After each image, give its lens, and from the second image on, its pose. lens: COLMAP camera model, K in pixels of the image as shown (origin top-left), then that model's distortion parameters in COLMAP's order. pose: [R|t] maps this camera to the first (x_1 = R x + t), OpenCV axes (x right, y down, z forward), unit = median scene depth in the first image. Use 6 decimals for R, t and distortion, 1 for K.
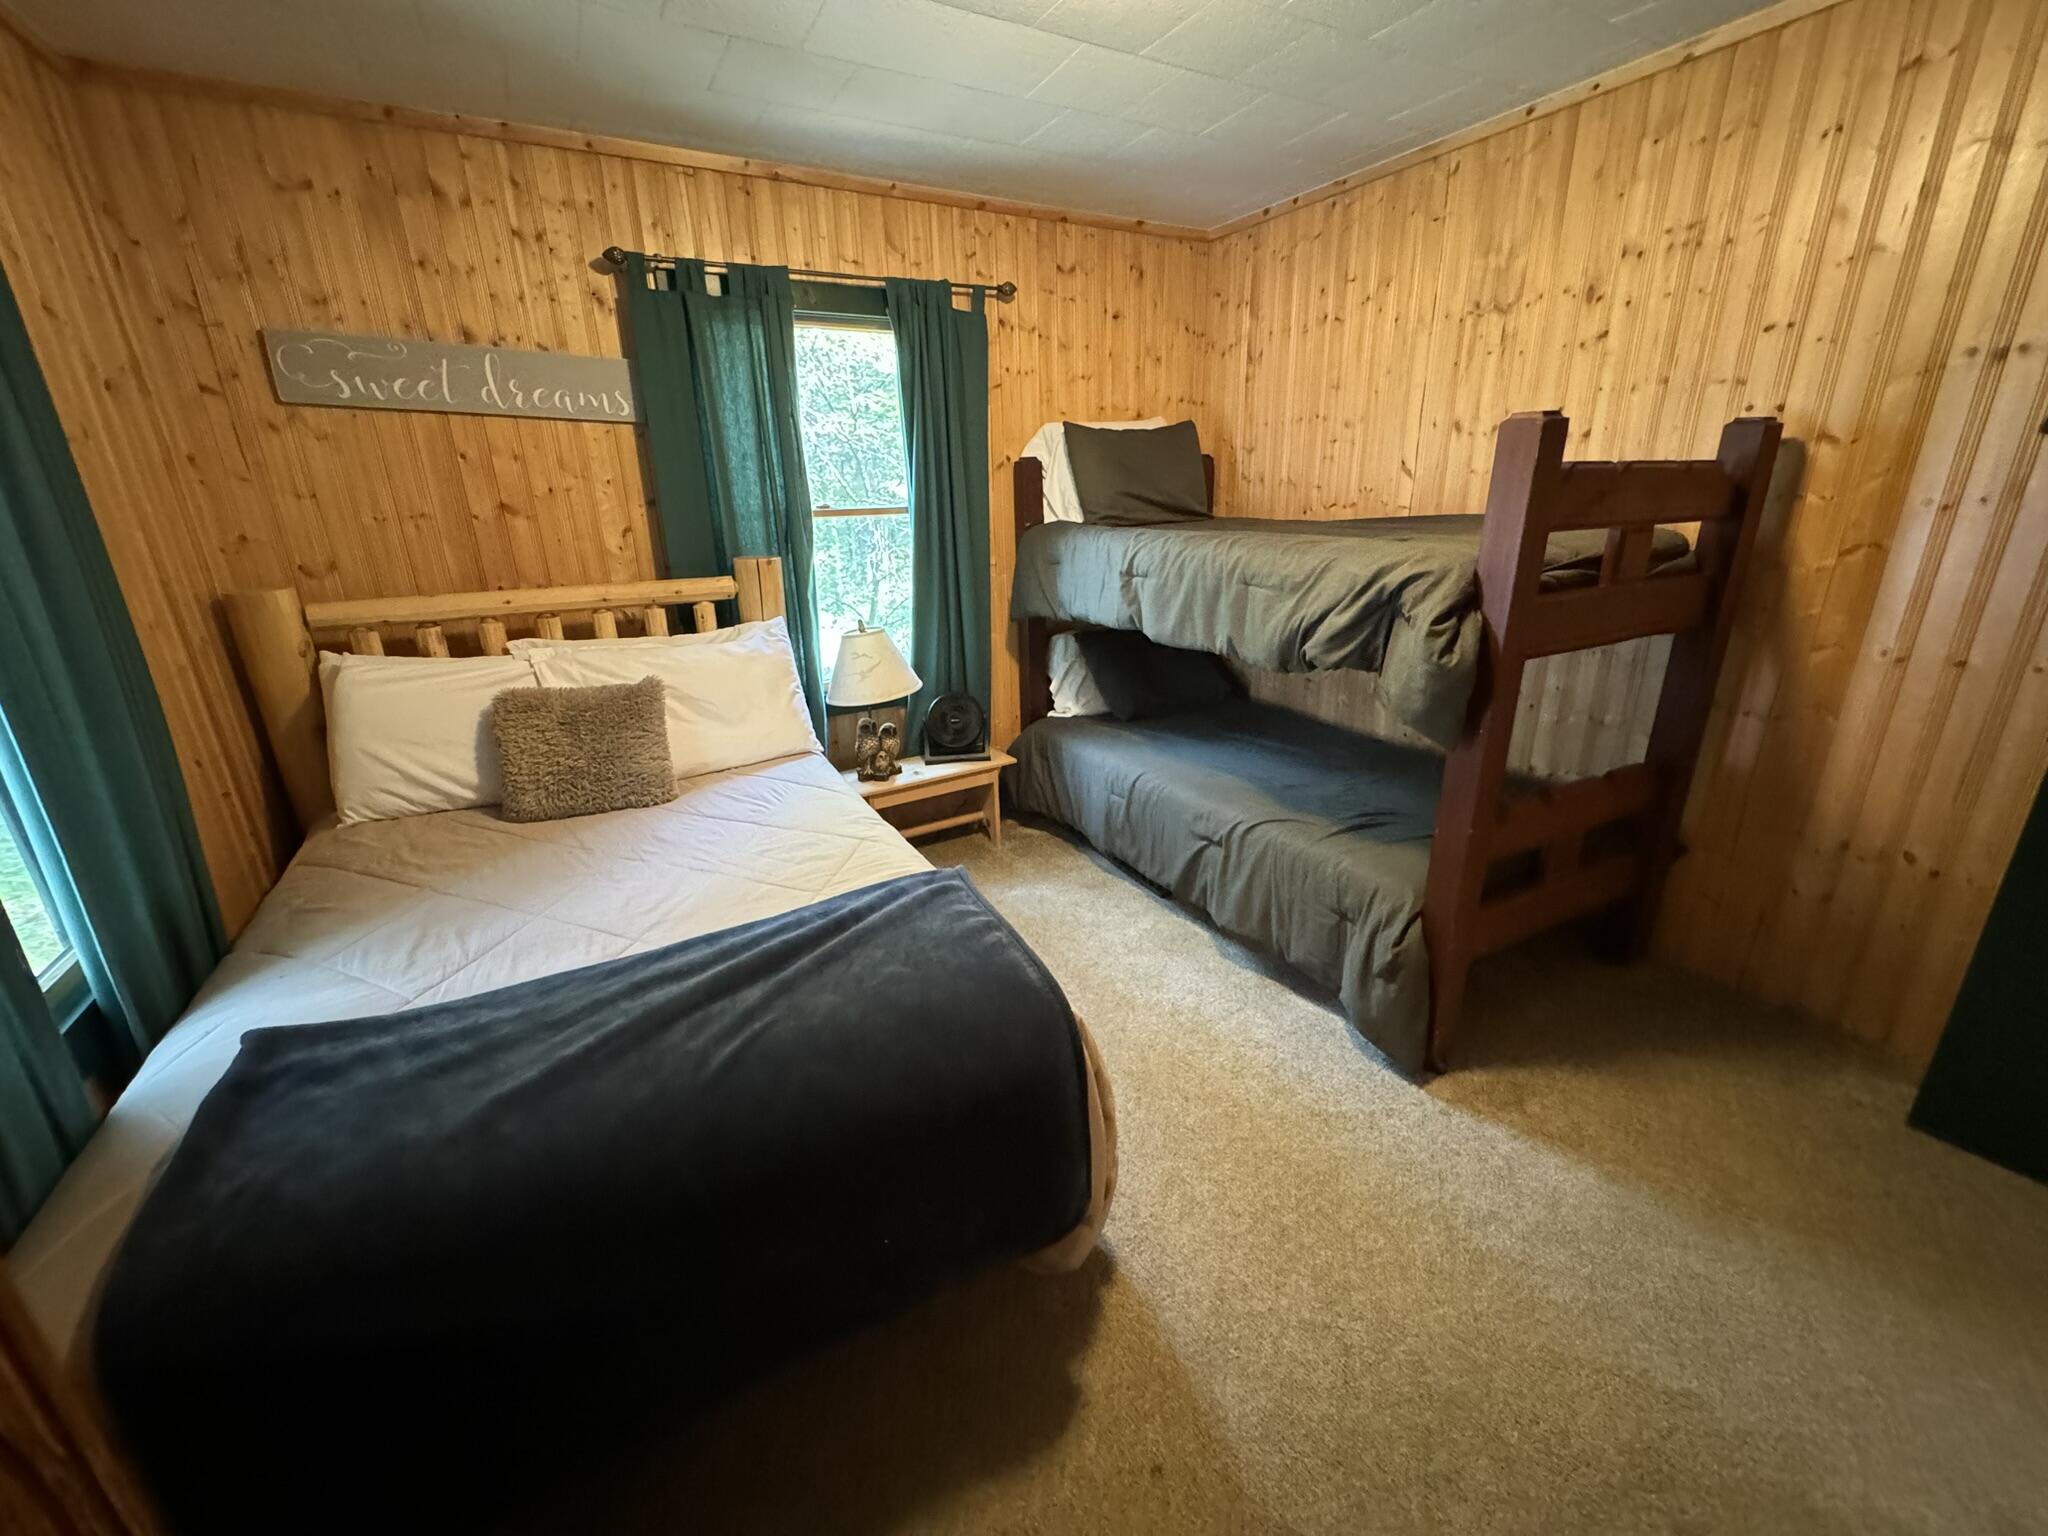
lens RADIAL K [[809.0, 0, 1024.0], [0, 809.0, 768.0], [0, 0, 1]] dist [-0.001953, -0.000499]
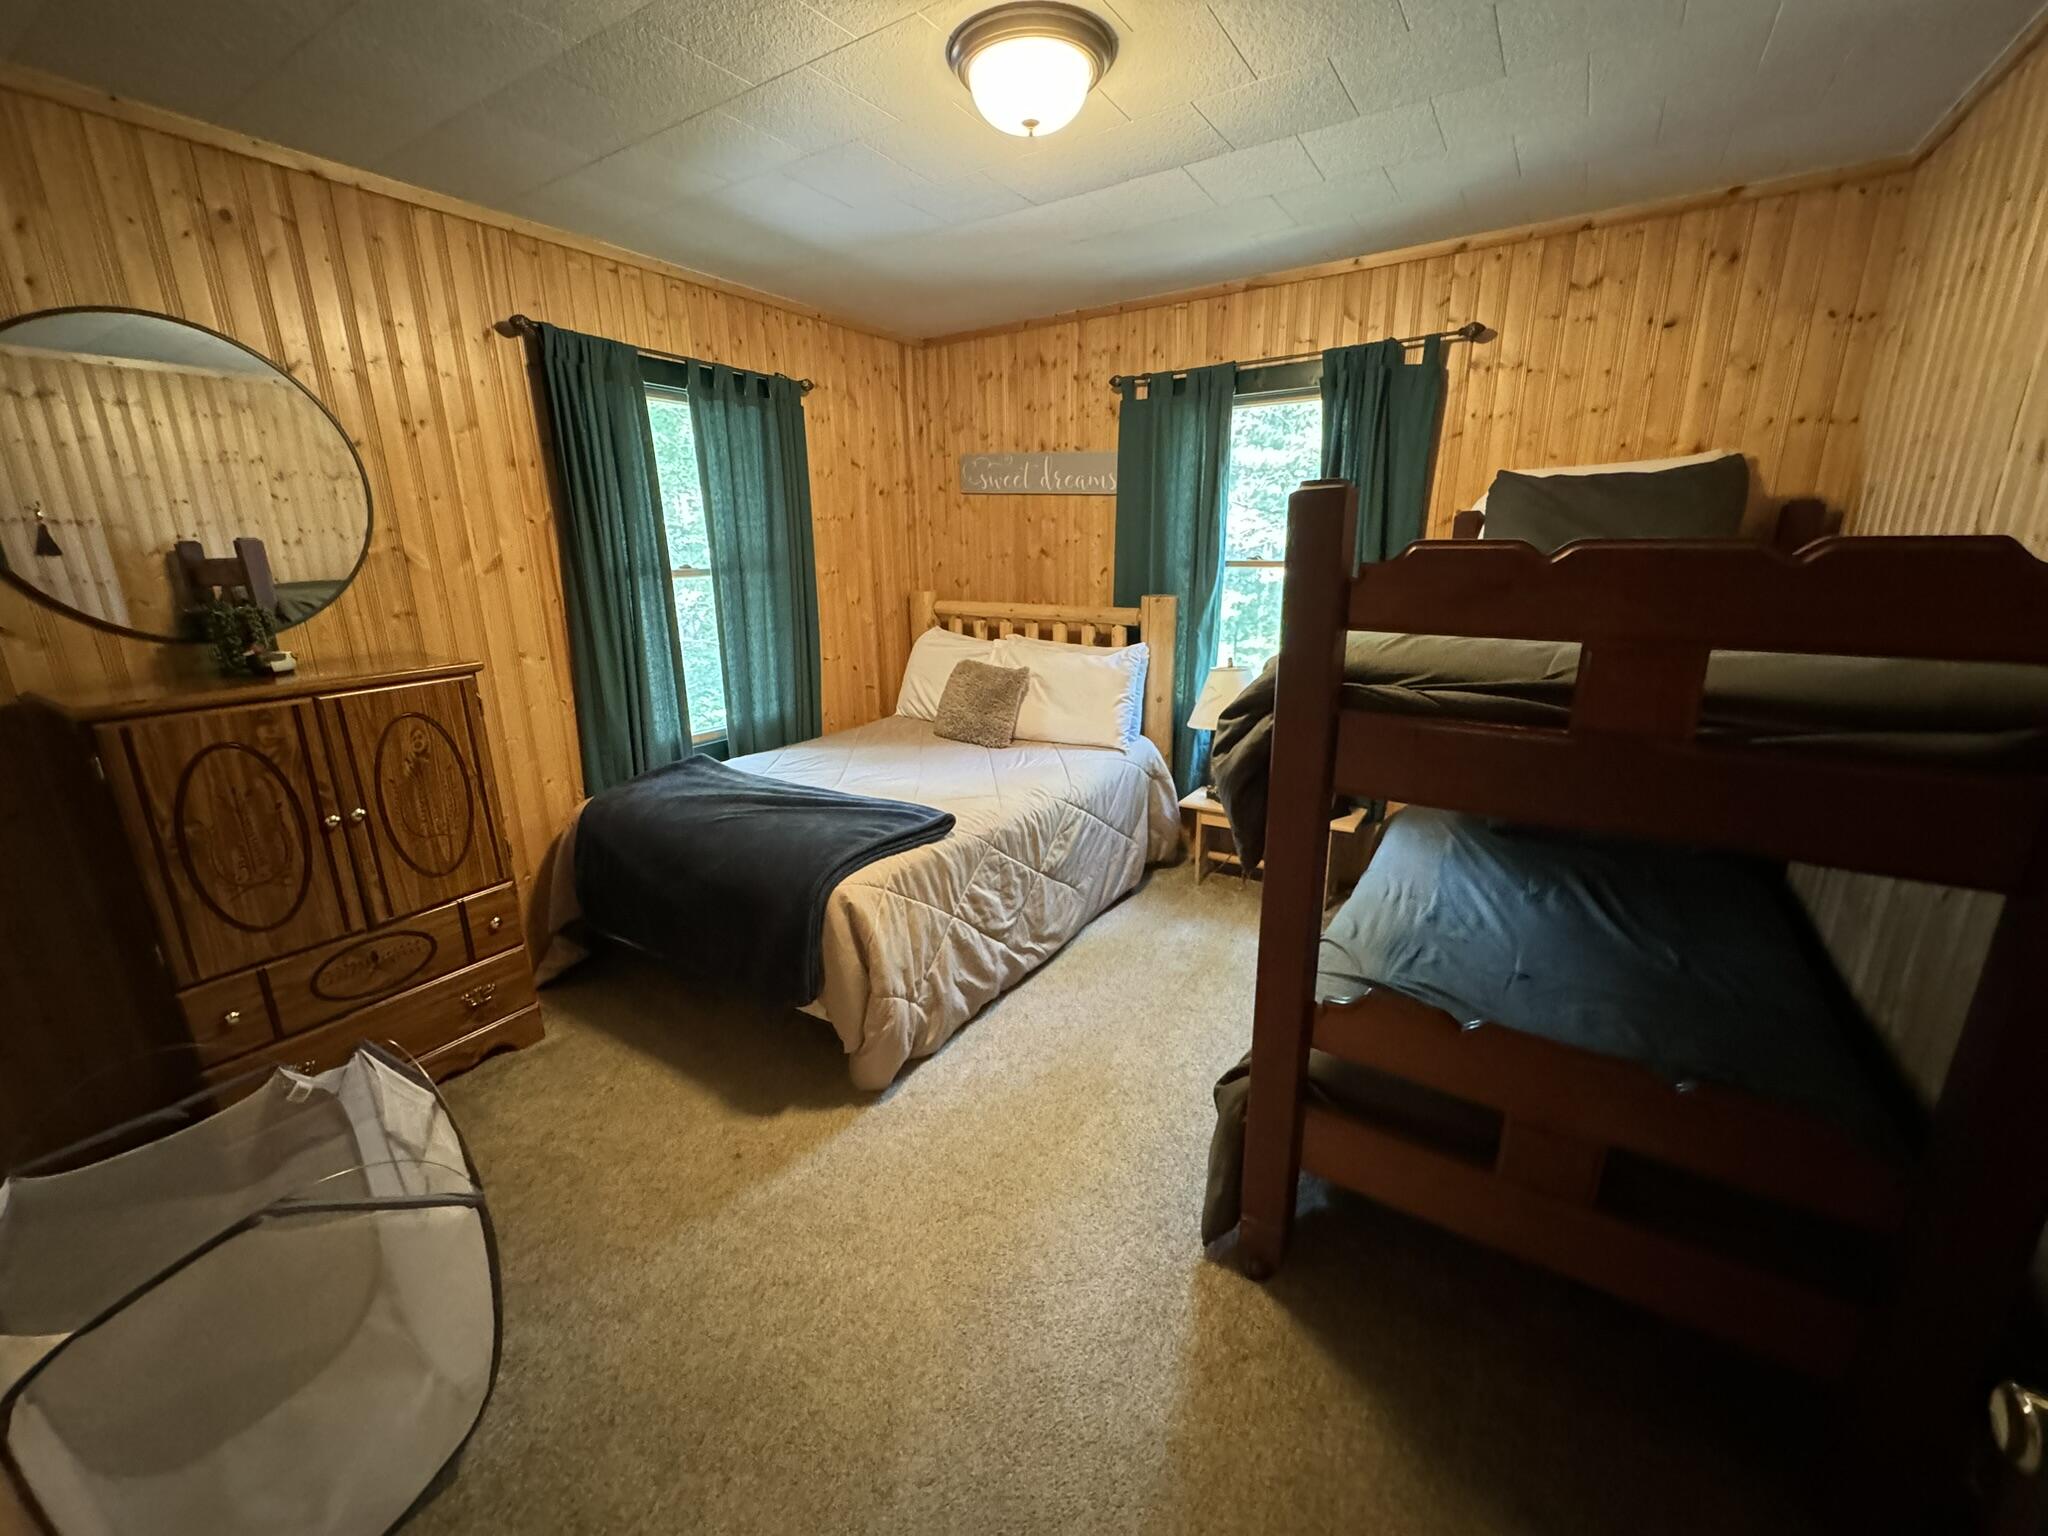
lens RADIAL K [[817.2, 0, 1024.0], [0, 817.2, 768.0], [0, 0, 1]] dist [-0.000388, -0.000363]
pose [[0.462538, 0.255026, -0.849129, 0.825530], [-0.289194, 0.948753, 0.127418, -0.123136], [0.838109, 0.186627, 0.512586, 0.252457]]
